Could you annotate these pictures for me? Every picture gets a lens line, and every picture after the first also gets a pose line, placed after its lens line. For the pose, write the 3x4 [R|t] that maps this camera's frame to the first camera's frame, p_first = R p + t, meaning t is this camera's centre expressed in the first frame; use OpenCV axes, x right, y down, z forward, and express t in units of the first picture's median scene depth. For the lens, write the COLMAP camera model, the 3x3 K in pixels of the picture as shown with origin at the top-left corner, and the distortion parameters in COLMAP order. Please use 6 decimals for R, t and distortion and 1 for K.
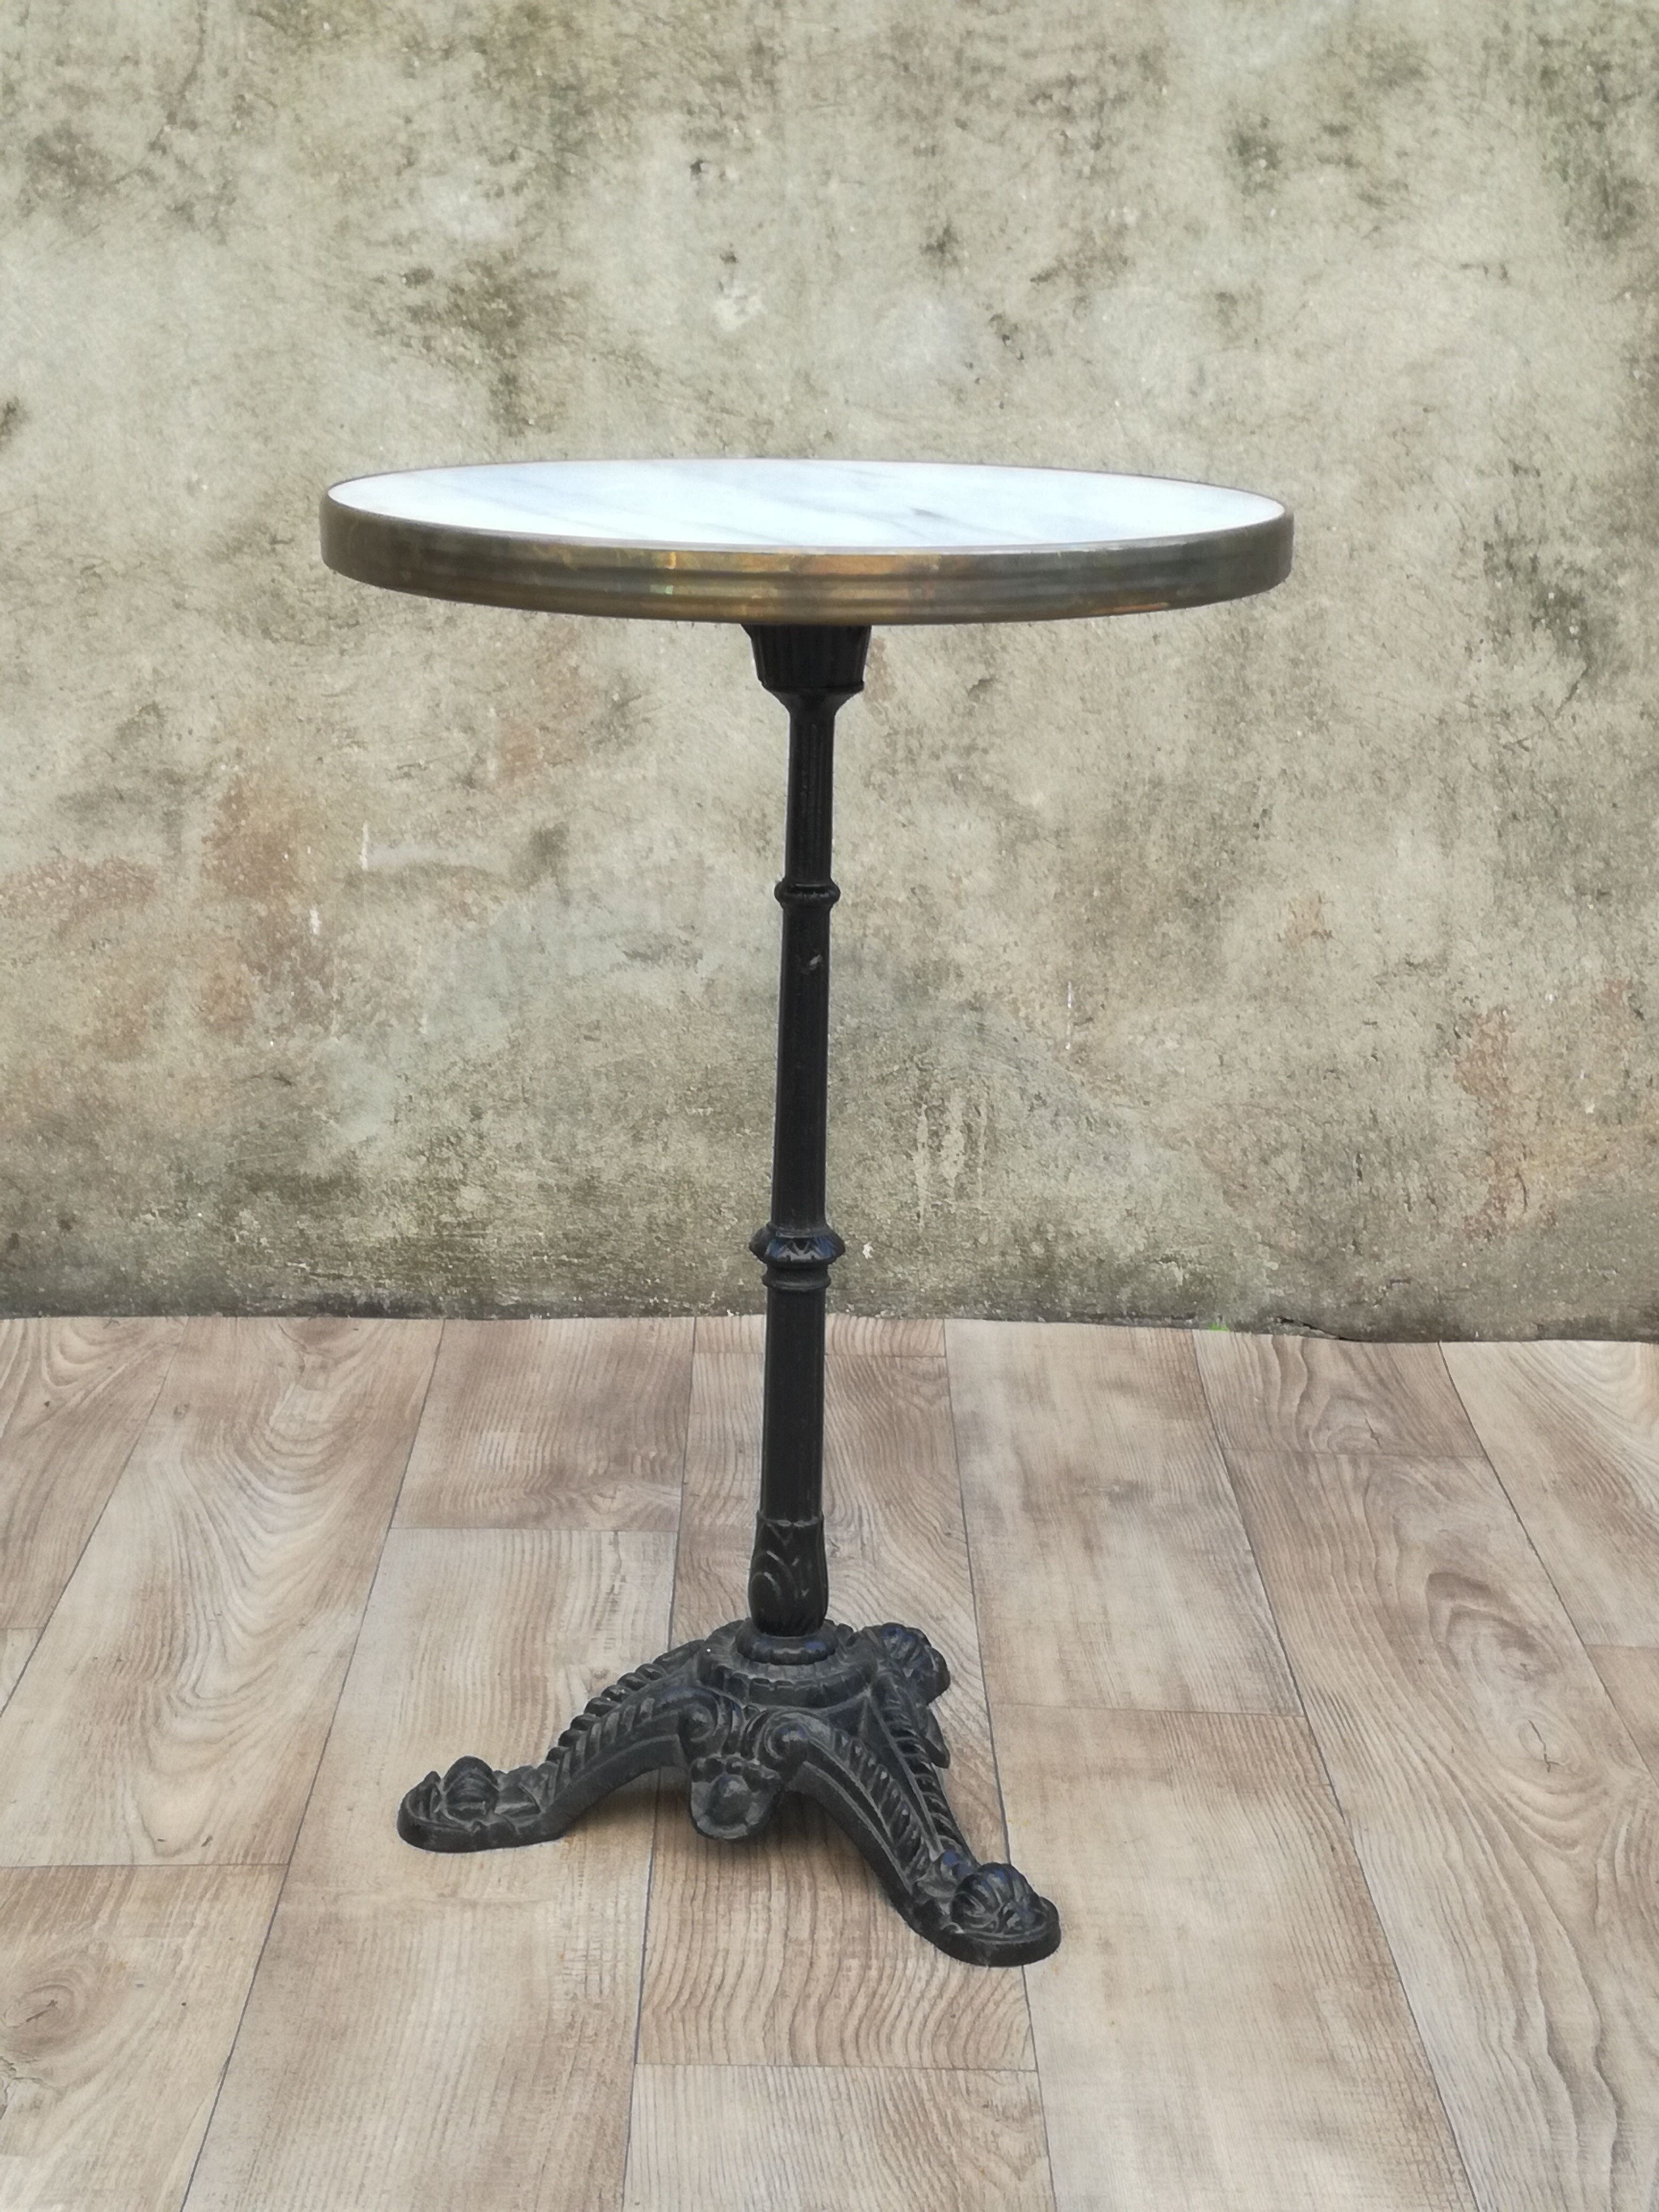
lens RADIAL K [[2321.1, 0, 824.5], [0, 2321.1, 1105.1], [0, 0, 1]] dist [0.067429, 0.000000]
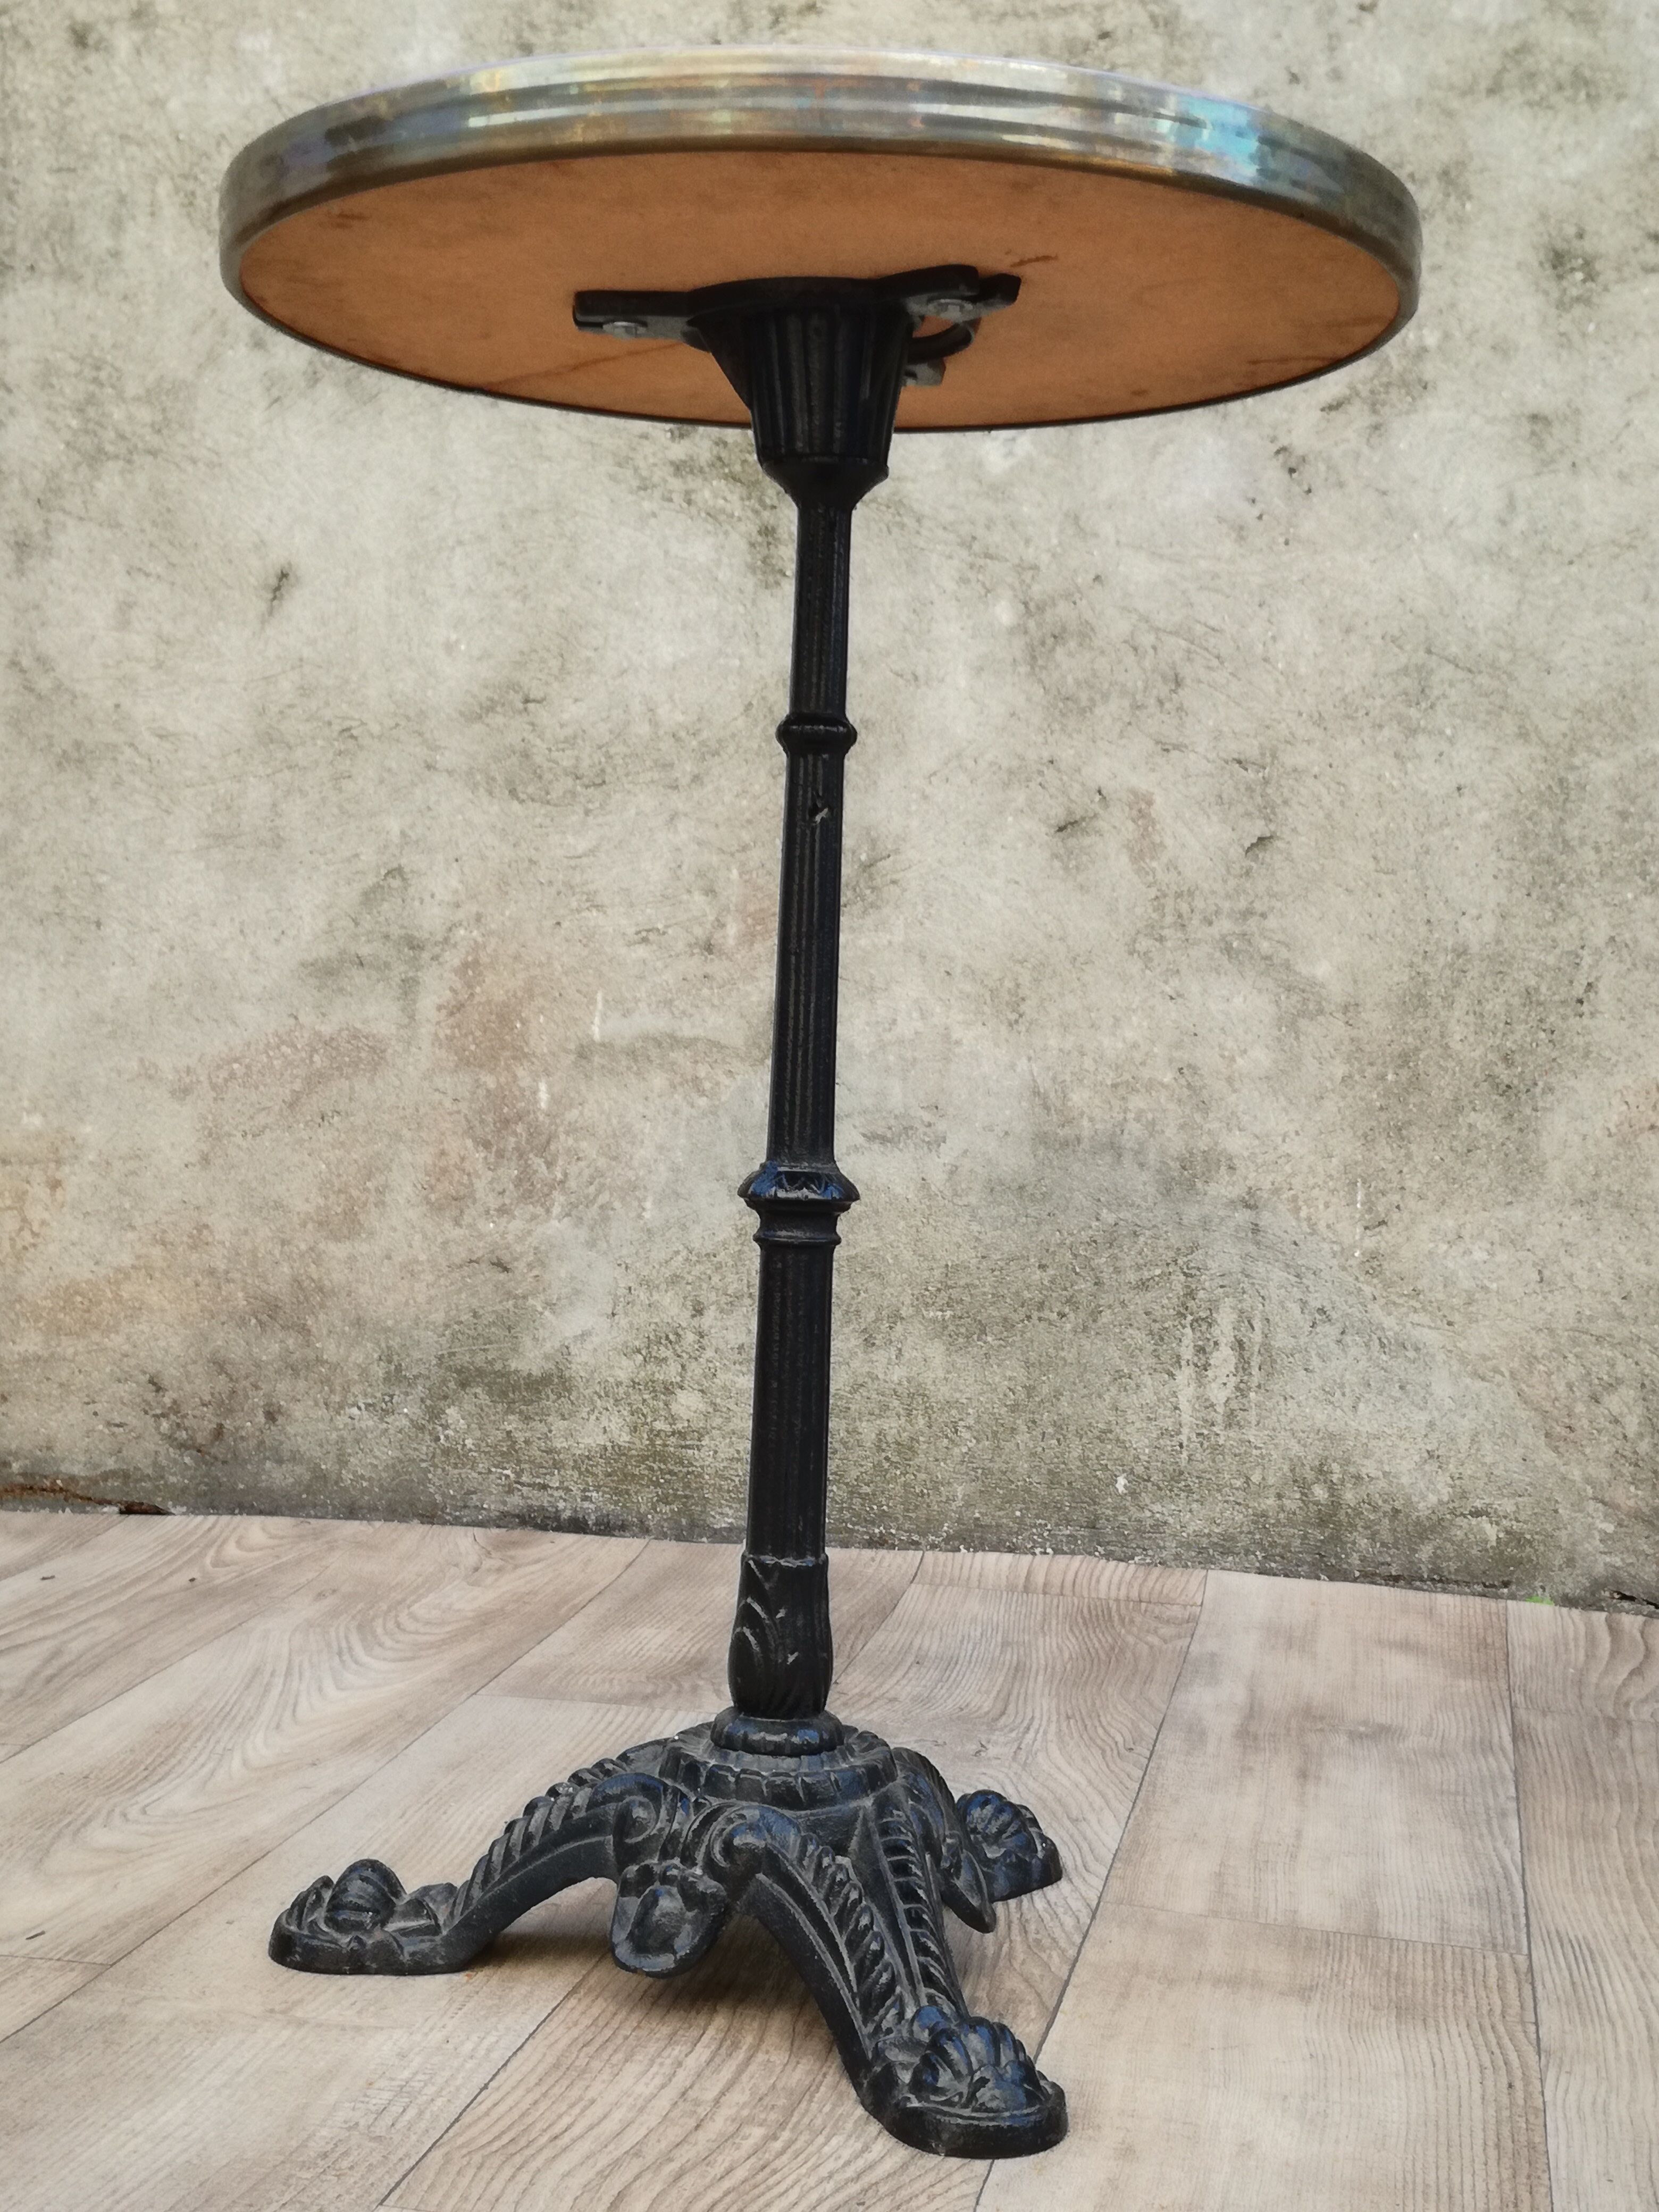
lens RADIAL K [[2321.1, 0, 851.4], [0, 2321.1, 1091.6], [0, 0, 1]] dist [0.067429, 0.000000]
pose [[0.984588, 0.026334, -0.172896, 0.069183], [-0.056974, 0.982967, -0.174730, 0.080266], [0.165350, 0.181887, 0.969318, 0.115866]]
